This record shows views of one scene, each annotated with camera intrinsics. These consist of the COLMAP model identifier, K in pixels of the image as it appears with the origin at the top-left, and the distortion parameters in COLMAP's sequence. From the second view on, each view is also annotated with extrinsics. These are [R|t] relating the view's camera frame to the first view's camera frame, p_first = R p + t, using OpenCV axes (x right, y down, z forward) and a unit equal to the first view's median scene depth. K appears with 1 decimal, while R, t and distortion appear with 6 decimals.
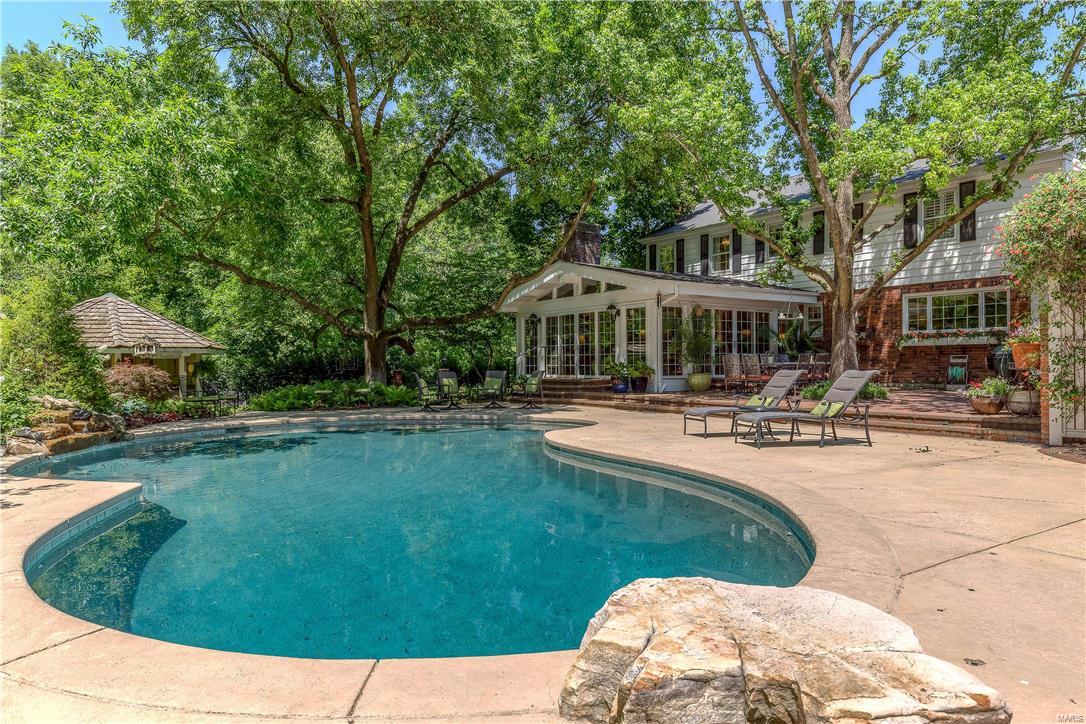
lens RADIAL K [[674.8, 0, 543.0], [0, 674.8, 362.0], [0, 0, 1]] dist [0.004131, 0.000576]
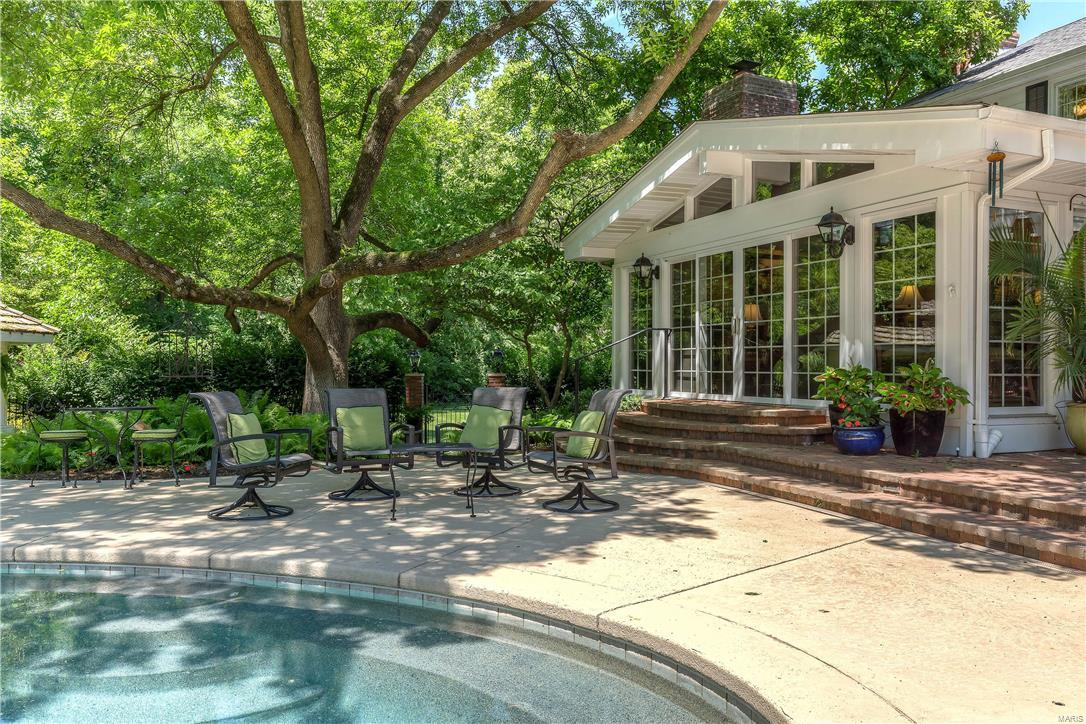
lens RADIAL K [[824.4, 0, 543.0], [0, 824.4, 362.0], [0, 0, 1]] dist [-0.009175, -0.007750]
pose [[0.980620, 0.013868, -0.195430, 0.033596], [-0.013951, 0.999902, 0.000955, -0.000265], [0.195424, 0.001790, 0.980717, 0.505827]]
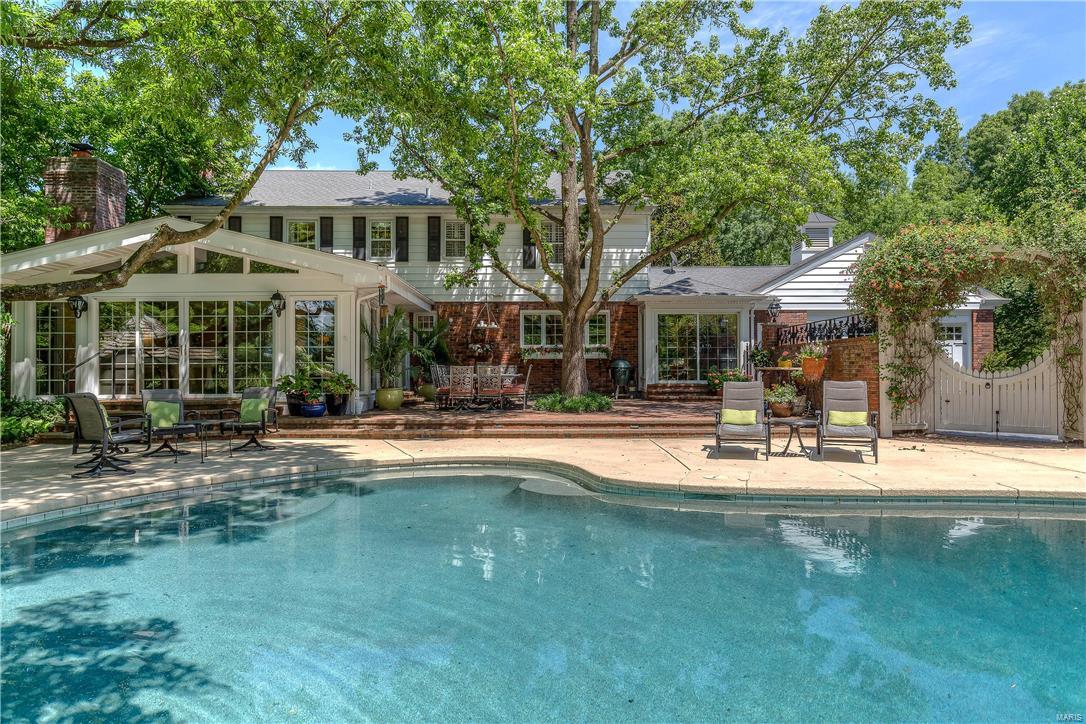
lens RADIAL K [[674.8, 0, 543.0], [0, 674.8, 362.0], [0, 0, 1]] dist [0.004131, 0.000576]
pose [[0.570749, 0.014215, 0.821001, -0.310565], [0.001920, 0.999824, -0.018646, 0.001259], [-0.821122, 0.012219, 0.570621, 0.359004]]
